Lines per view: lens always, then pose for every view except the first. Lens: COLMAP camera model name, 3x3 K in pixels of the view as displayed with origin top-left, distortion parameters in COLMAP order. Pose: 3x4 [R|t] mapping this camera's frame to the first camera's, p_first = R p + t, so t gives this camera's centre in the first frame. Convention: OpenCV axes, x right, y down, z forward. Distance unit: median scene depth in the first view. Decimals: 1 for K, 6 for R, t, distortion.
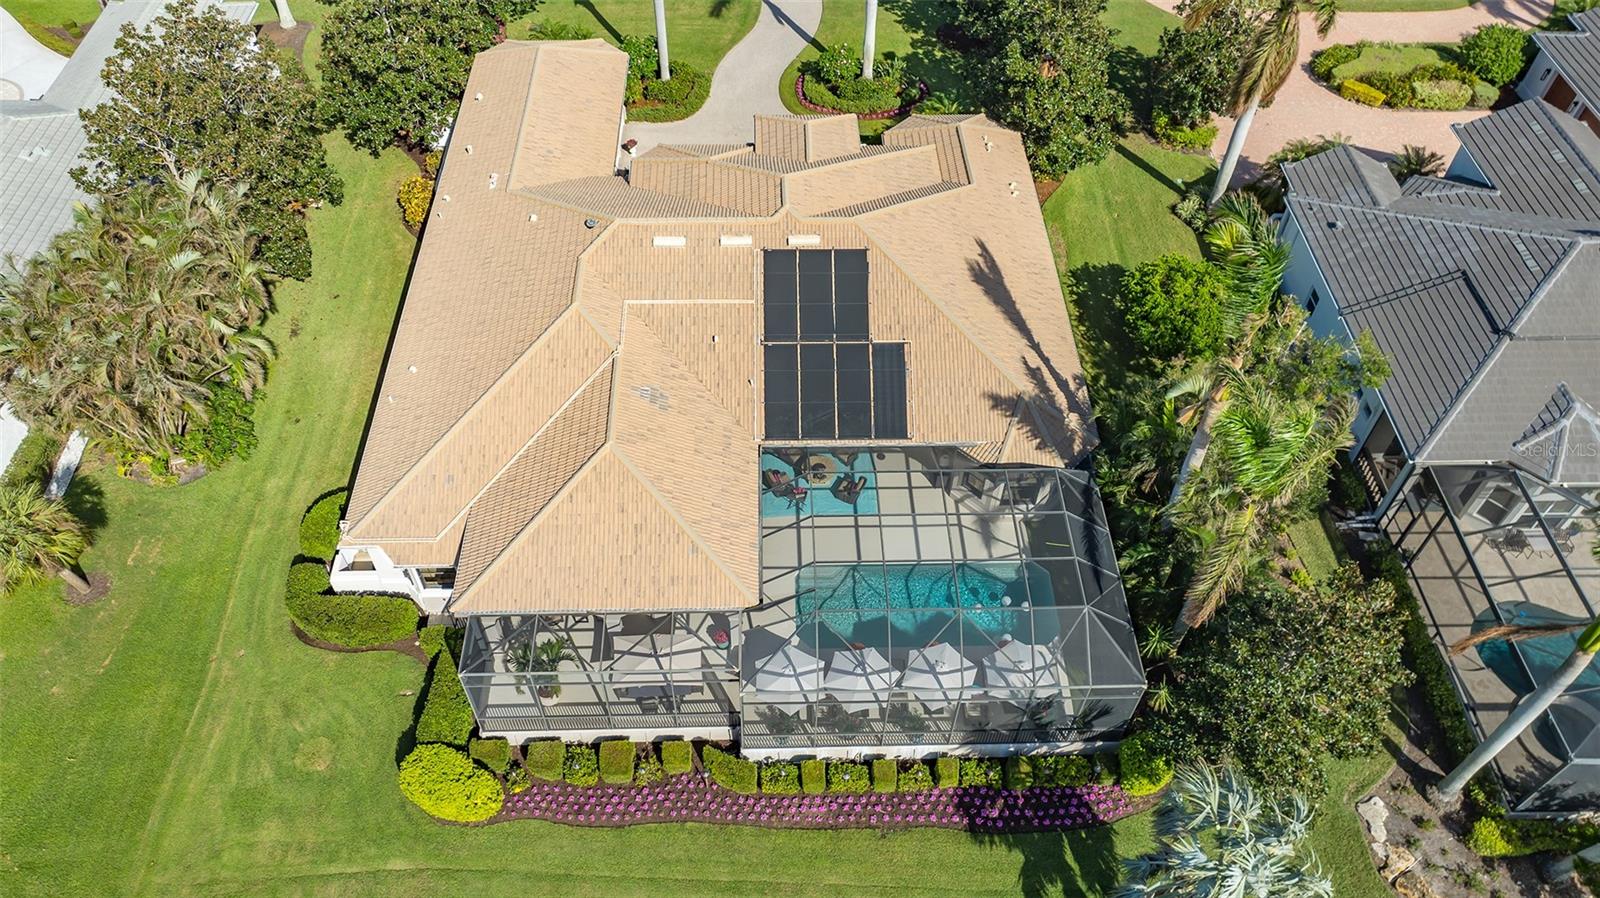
lens RADIAL K [[1117.1, 0, 801.2], [0, 1117.1, 445.5], [0, 0, 1]] dist [-0.037588, 0.032539]
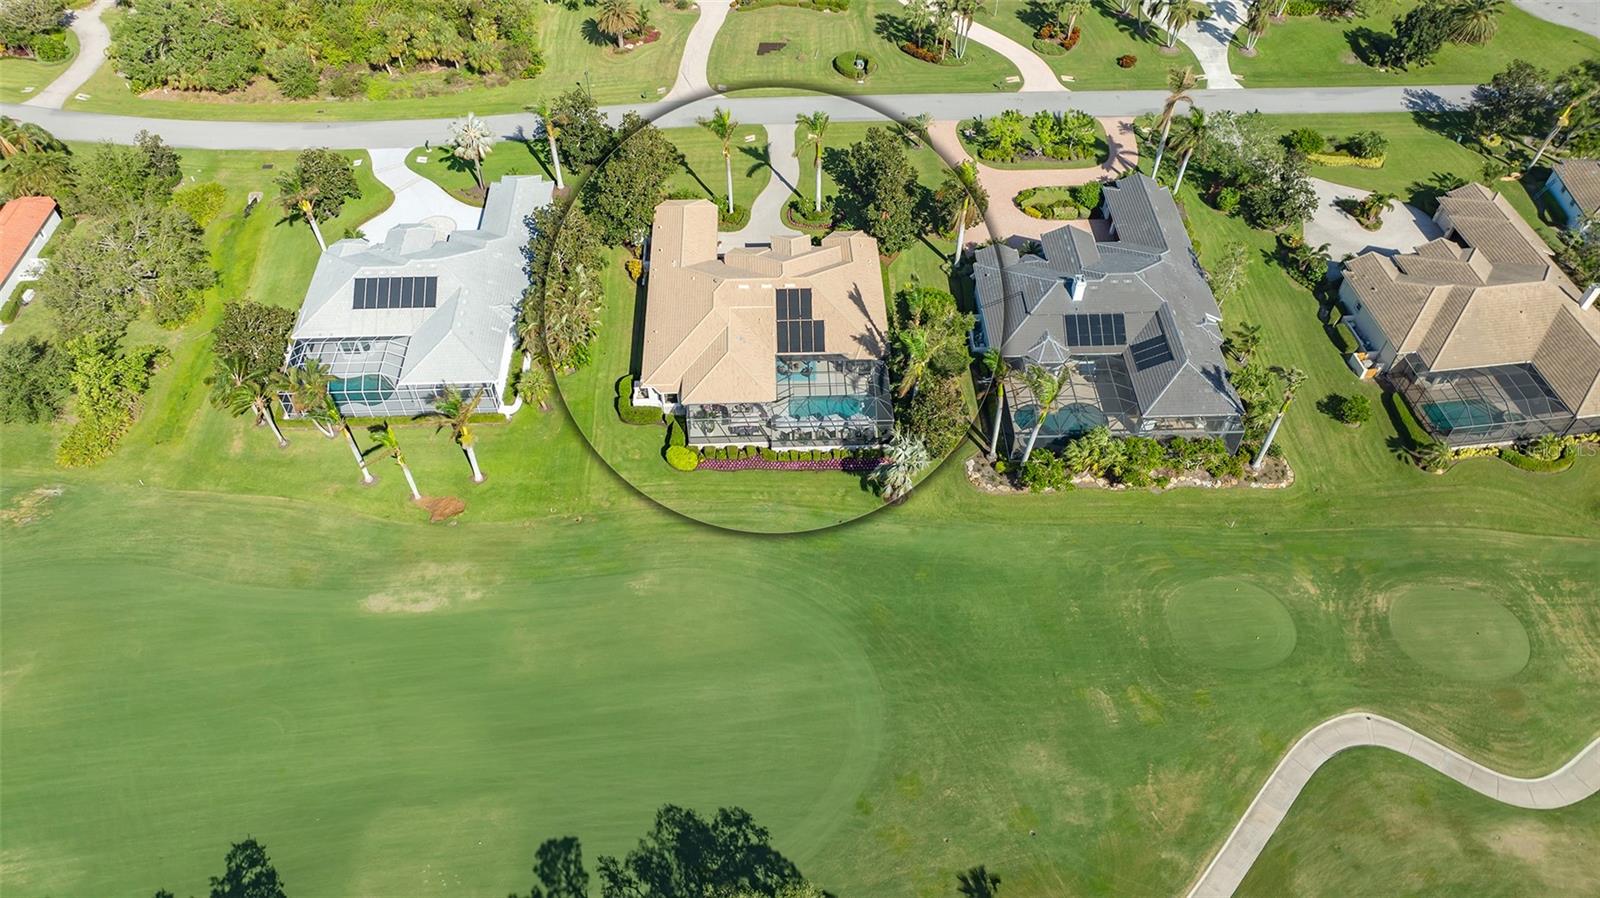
lens RADIAL K [[1117.1, 0, 794.5], [0, 1117.1, 448.7], [0, 0, 1]] dist [-0.037588, 0.032539]
pose [[0.999821, -0.014949, -0.011579, 0.042842], [0.014890, 0.999876, -0.005131, 0.259414], [0.011654, 0.004958, 0.999920, -1.927617]]
